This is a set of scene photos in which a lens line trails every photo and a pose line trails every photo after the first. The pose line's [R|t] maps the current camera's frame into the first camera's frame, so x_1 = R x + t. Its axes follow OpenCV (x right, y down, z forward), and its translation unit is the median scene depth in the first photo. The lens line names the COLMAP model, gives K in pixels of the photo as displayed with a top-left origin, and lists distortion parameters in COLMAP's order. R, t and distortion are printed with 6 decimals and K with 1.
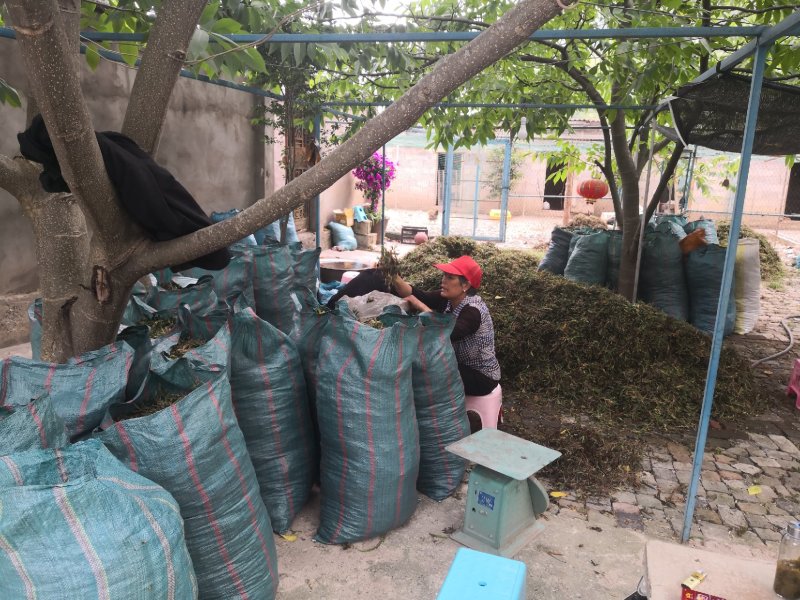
lens RADIAL K [[704.4, 0, 400.0], [0, 704.4, 300.0], [0, 0, 1]] dist [0.147566, -0.240693]
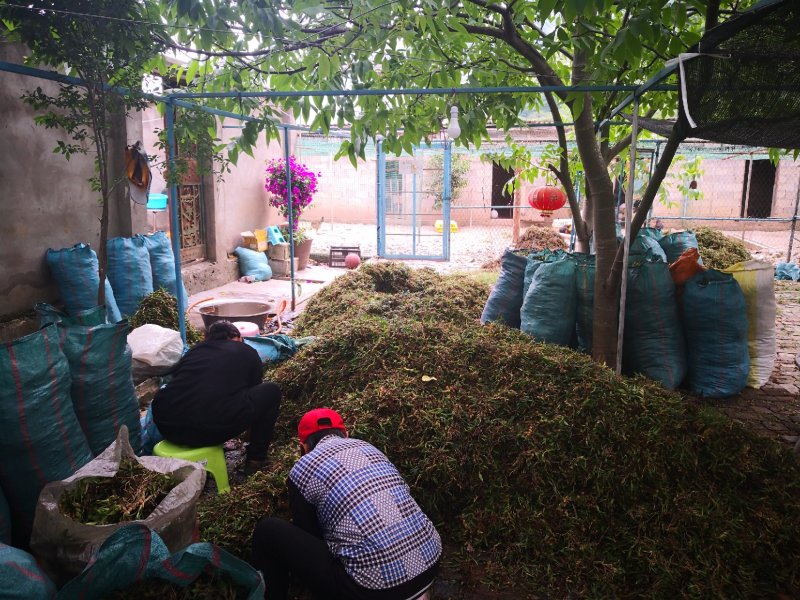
lens RADIAL K [[704.4, 0, 400.0], [0, 704.4, 300.0], [0, 0, 1]] dist [0.147566, -0.240693]
pose [[0.996964, -0.044494, 0.063904, 0.049816], [0.045229, 0.998925, -0.010108, -0.045309], [-0.063386, 0.012968, 0.997905, 0.227931]]
